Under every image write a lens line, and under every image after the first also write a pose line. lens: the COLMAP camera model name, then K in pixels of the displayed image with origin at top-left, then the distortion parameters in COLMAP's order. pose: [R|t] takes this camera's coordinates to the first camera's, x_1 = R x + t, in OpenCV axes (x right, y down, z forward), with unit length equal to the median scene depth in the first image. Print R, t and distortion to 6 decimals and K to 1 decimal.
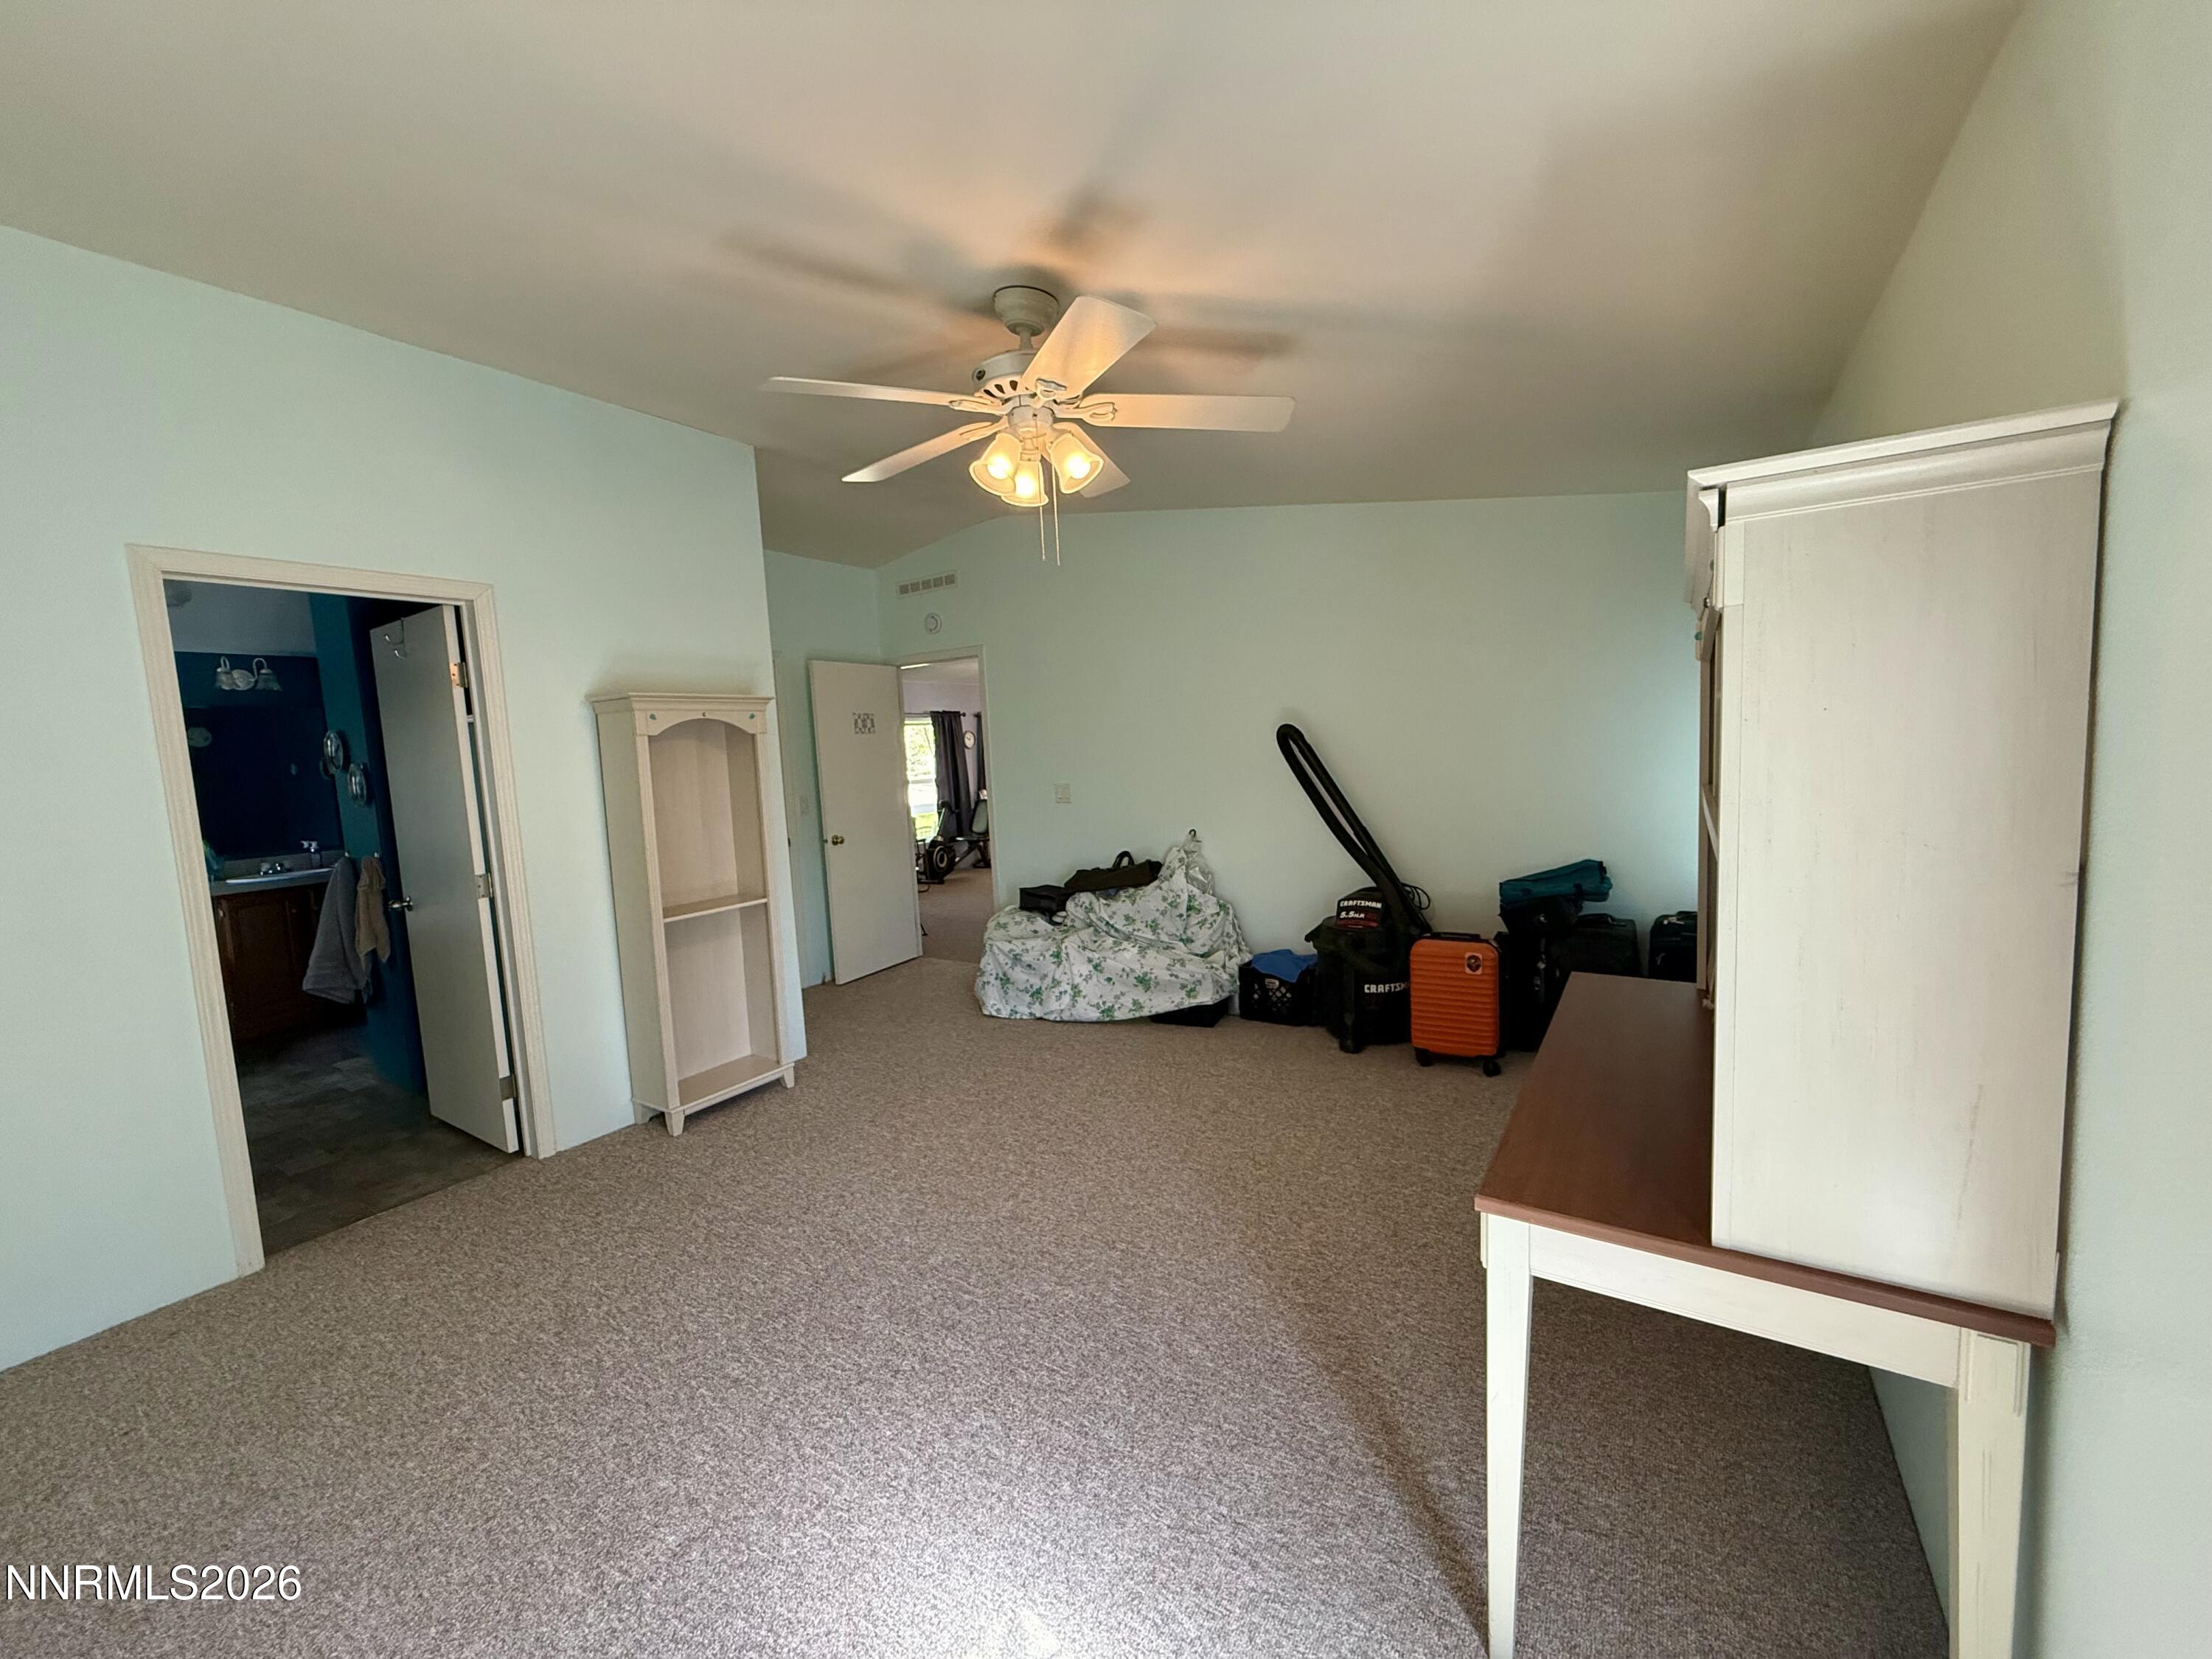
lens RADIAL K [[879.2, 0, 1102.4], [0, 879.2, 828.6], [0, 0, 1]] dist [0.000232, -0.000334]
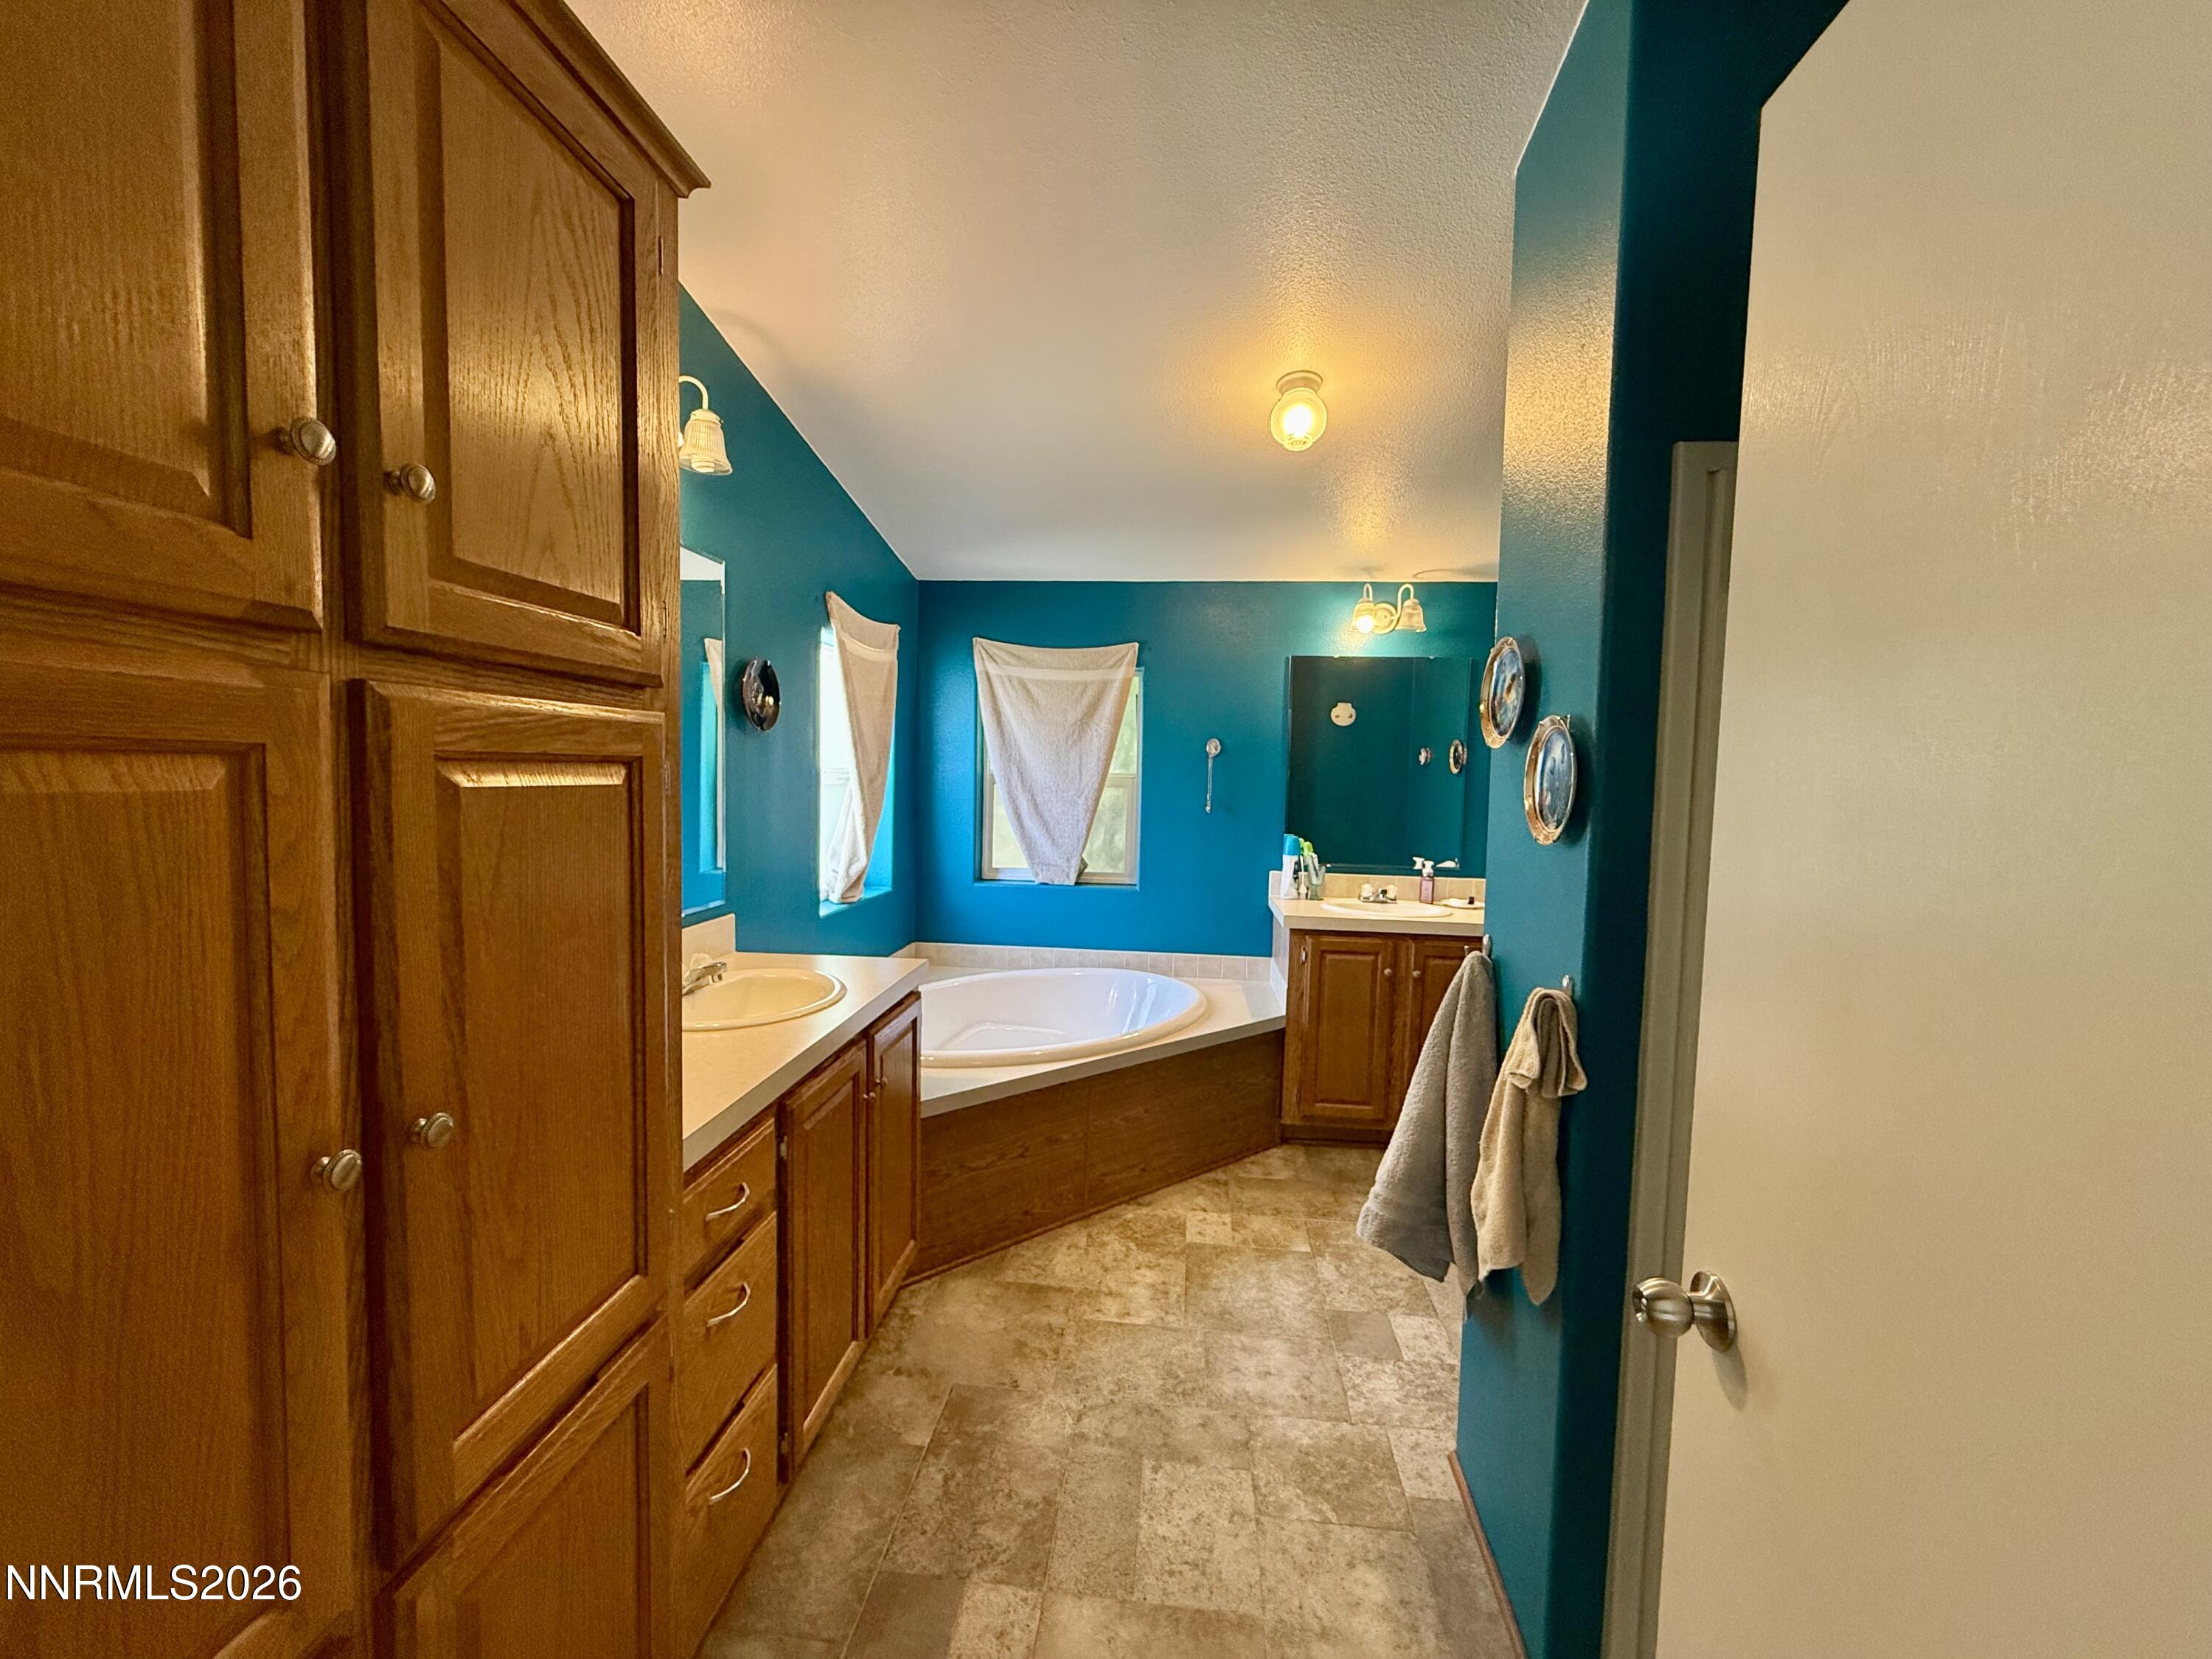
lens RADIAL K [[879.2, 0, 1102.4], [0, 879.2, 828.6], [0, 0, 1]] dist [0.000232, -0.000334]
pose [[0.454885, 0.115691, -0.883004, -0.447067], [-0.128769, 0.989651, 0.063328, -0.021190], [0.881192, 0.084896, 0.465074, 0.495262]]
